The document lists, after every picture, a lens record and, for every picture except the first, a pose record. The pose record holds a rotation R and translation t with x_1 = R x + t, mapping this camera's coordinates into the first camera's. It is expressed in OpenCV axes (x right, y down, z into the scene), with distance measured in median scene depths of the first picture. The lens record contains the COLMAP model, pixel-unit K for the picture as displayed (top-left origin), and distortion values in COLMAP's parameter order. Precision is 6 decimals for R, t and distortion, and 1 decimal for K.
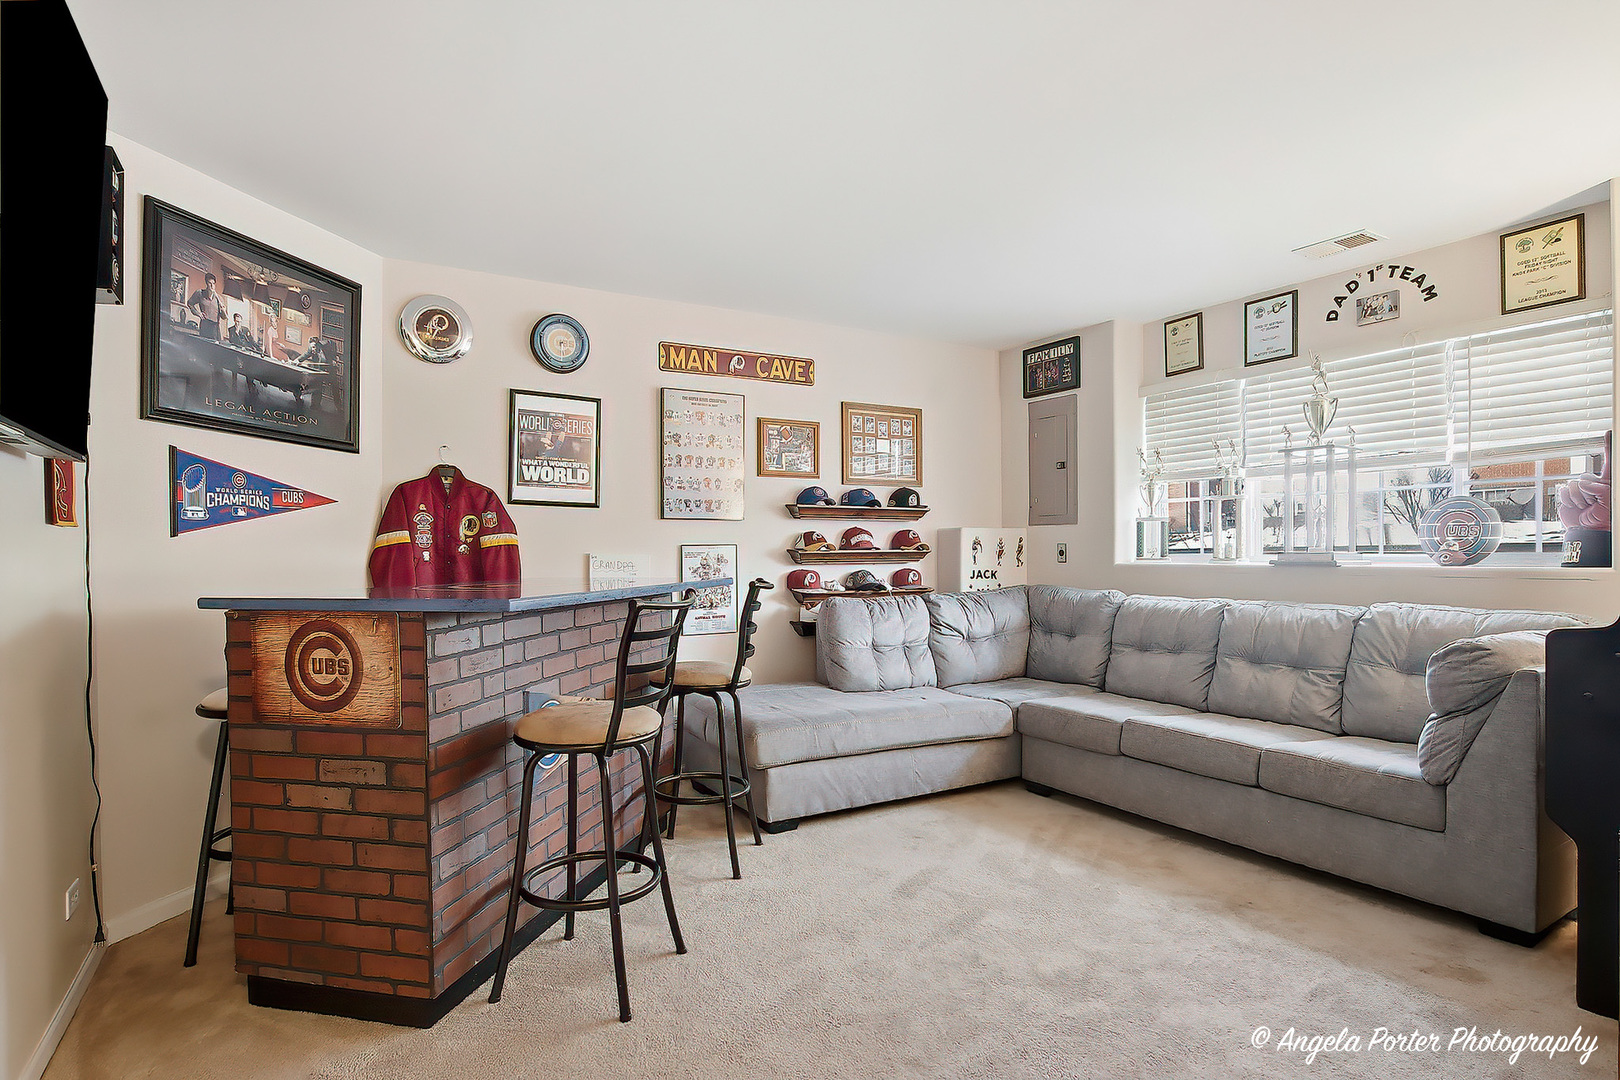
lens RADIAL K [[837.0, 0, 810.0], [0, 837.0, 540.0], [0, 0, 1]] dist [-0.001701, 0.000080]
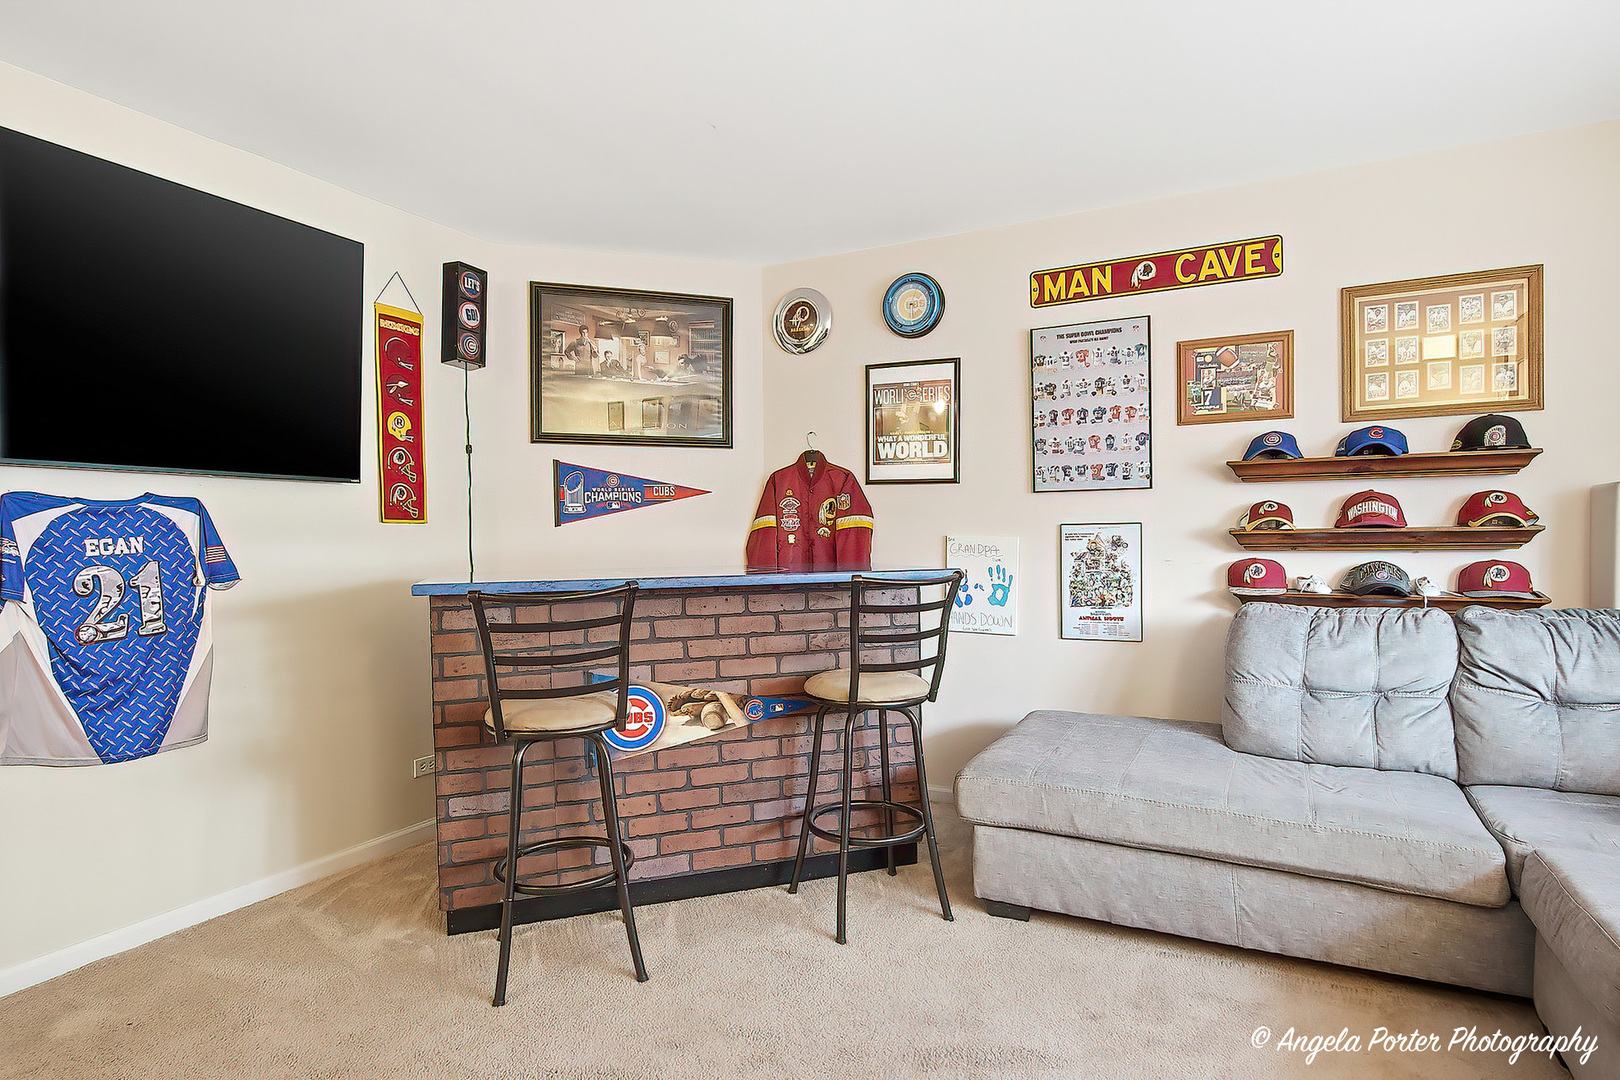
lens RADIAL K [[861.8, 0, 839.2], [0, 861.8, 547.9], [0, 0, 1]] dist [-0.022562, 0.000610]
pose [[0.547679, 0.012889, -0.836589, 0.416744], [0.021438, 0.999337, 0.029431, -0.000188], [0.836414, -0.034054, 0.547040, 0.385303]]
